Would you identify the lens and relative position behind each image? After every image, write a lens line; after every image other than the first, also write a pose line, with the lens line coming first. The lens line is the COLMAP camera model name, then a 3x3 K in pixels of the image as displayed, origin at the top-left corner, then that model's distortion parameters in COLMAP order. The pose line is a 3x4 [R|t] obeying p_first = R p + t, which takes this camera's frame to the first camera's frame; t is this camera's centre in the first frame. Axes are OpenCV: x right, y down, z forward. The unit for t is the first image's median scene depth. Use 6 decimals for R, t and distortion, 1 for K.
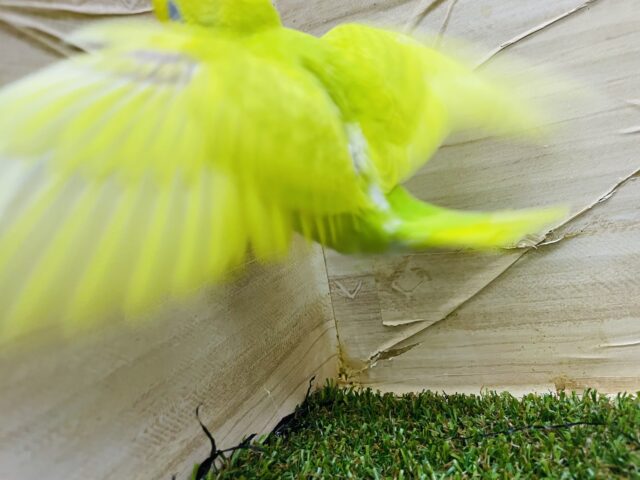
lens RADIAL K [[499.8, 0, 331.7], [0, 499.8, 227.1], [0, 0, 1]] dist [0.031315, -0.056915]
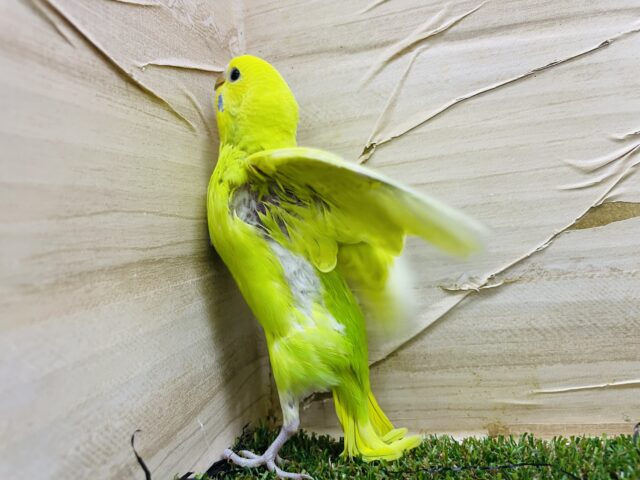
lens RADIAL K [[499.8, 0, 317.9], [0, 499.8, 226.6], [0, 0, 1]] dist [0.031315, -0.056915]
pose [[0.979525, 0.104801, 0.171895, -0.112359], [-0.079953, 0.986106, -0.145609, 0.091602], [-0.184767, 0.128884, 0.974295, 0.038195]]
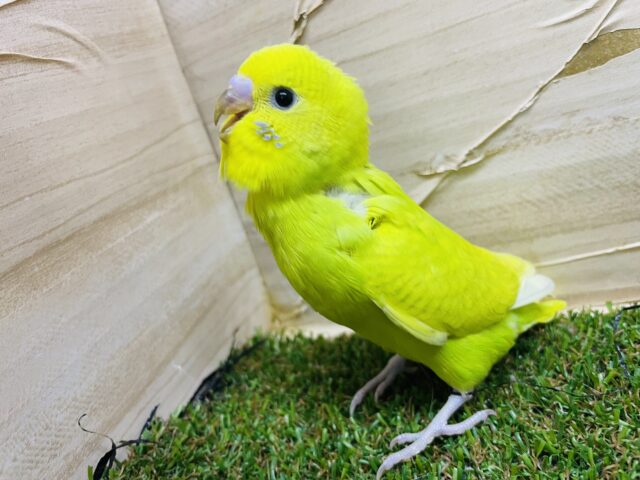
lens RADIAL K [[499.8, 0, 341.6], [0, 499.8, 220.9], [0, 0, 1]] dist [0.031315, -0.056915]
pose [[0.990337, -0.135323, 0.030342, 0.175578], [0.125982, 0.969310, 0.211109, -0.088562], [-0.057978, -0.205247, 0.976991, 0.132590]]
